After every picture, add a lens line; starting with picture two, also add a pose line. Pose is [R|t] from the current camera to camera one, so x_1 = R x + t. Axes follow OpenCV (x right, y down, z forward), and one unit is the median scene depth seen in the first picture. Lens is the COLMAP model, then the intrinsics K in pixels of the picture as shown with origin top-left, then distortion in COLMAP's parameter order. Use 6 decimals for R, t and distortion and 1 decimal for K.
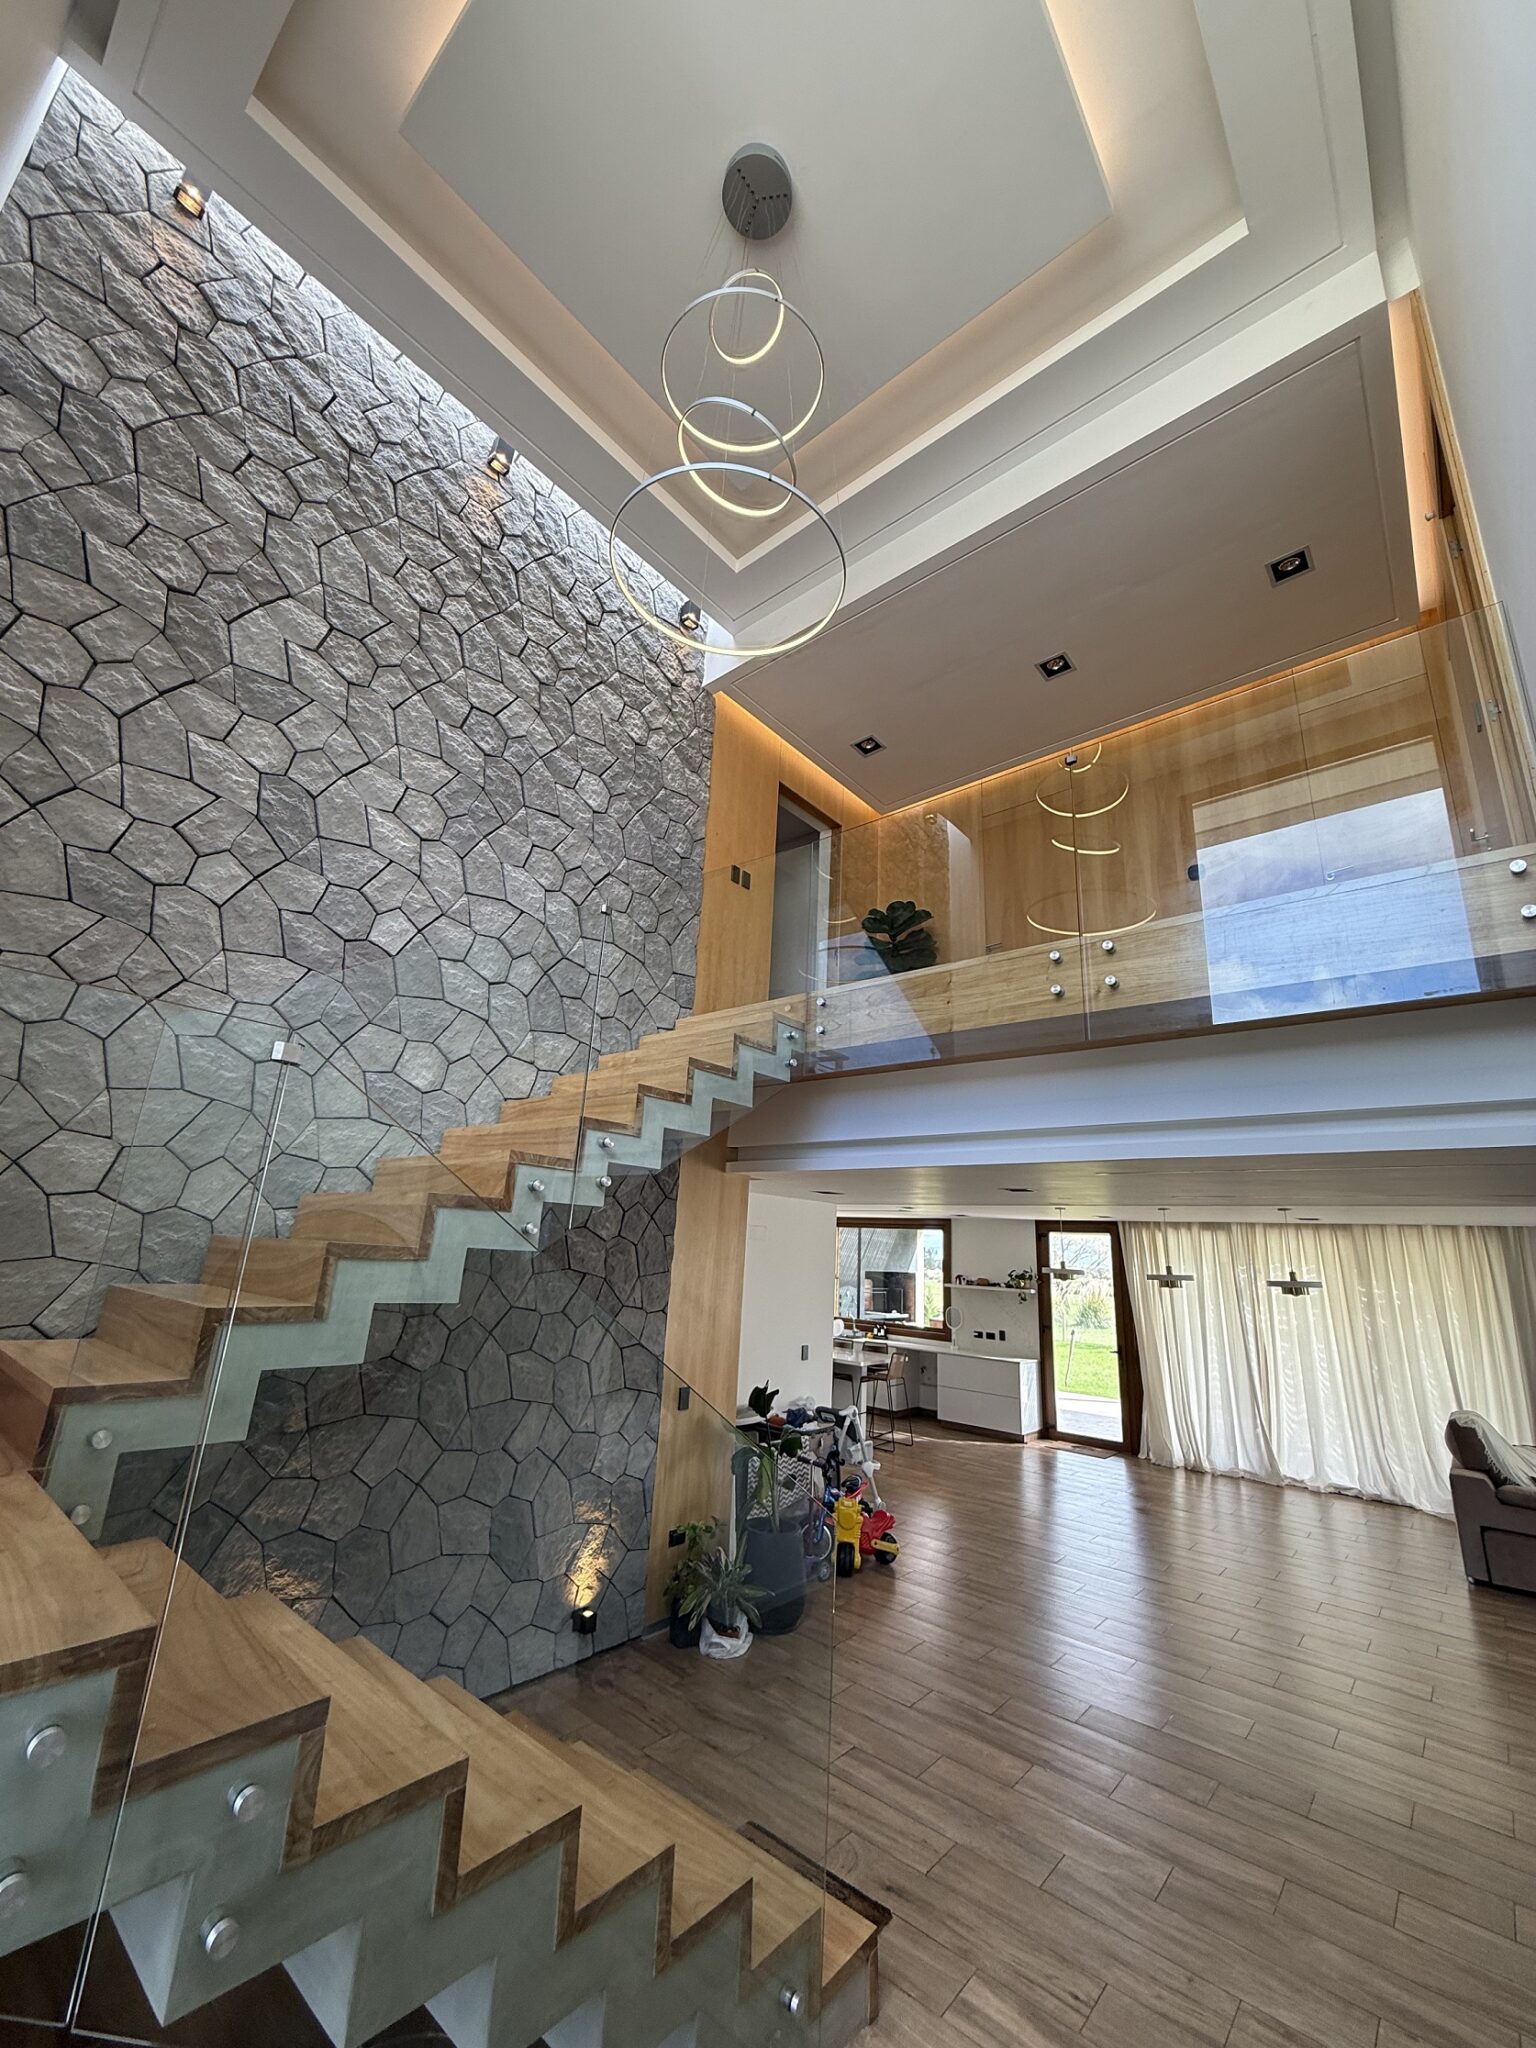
lens RADIAL K [[813.7, 0, 766.0], [0, 813.7, 1021.7], [0, 0, 1]] dist [-0.001235, 0.000203]
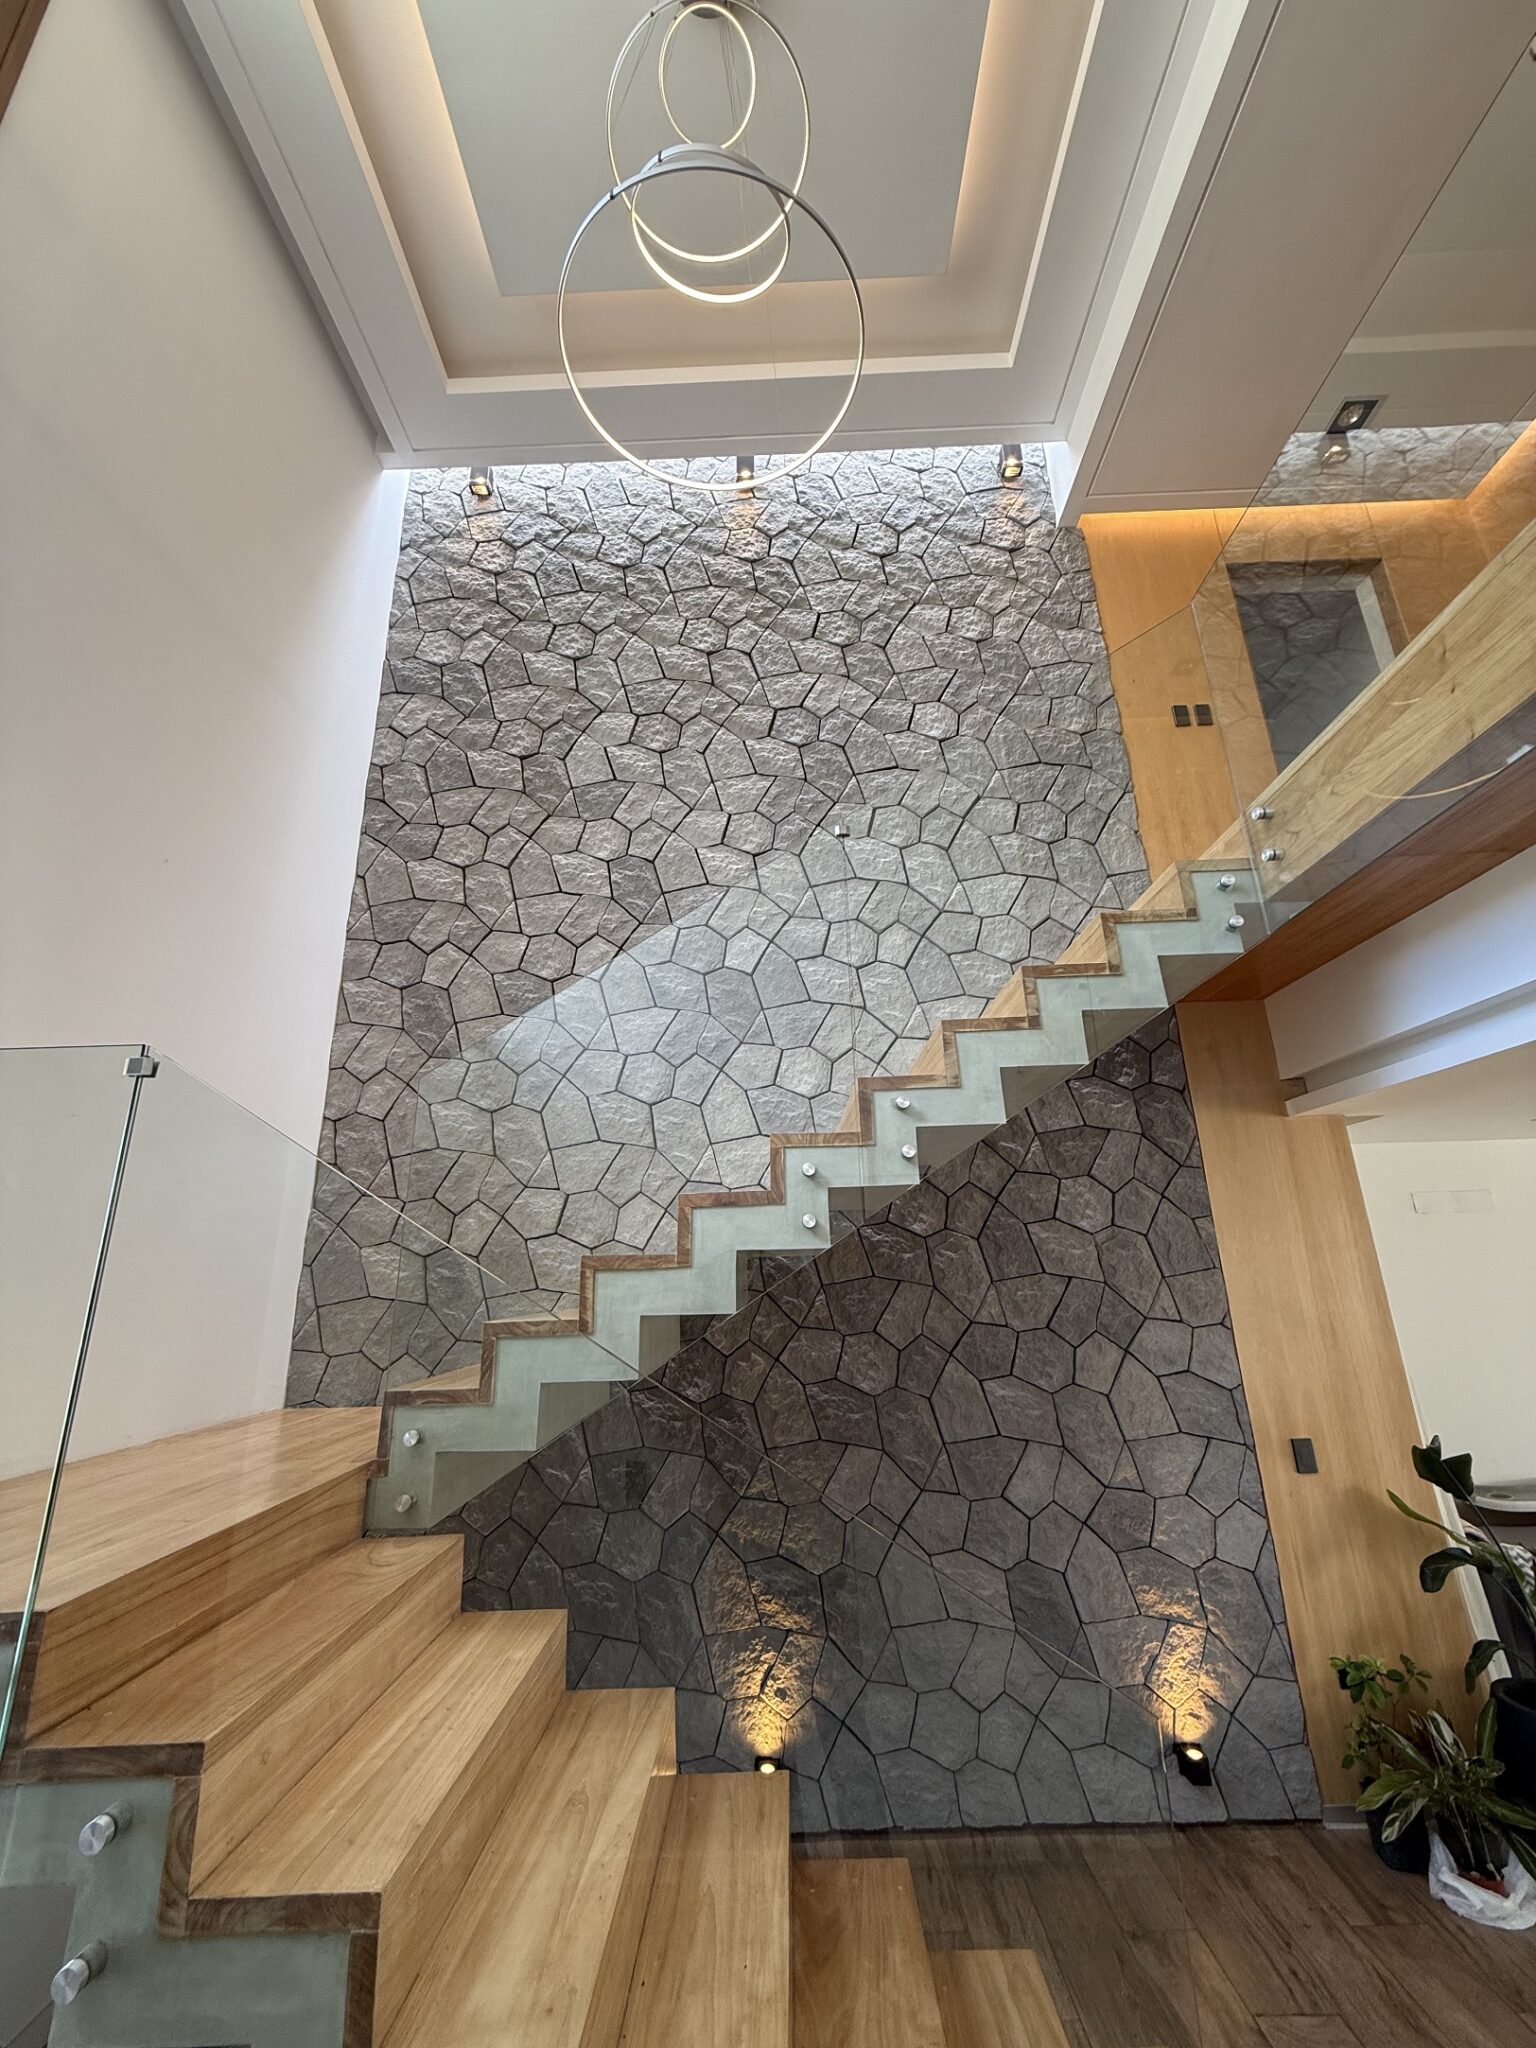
lens RADIAL K [[814.8, 0, 767.7], [0, 814.8, 1020.1], [0, 0, 1]] dist [0.000129, 0.000277]
pose [[0.630179, -0.295710, -0.717934, 0.238695], [0.270574, 0.950314, -0.153924, 0.122922], [0.727780, -0.097254, 0.678880, 0.297934]]
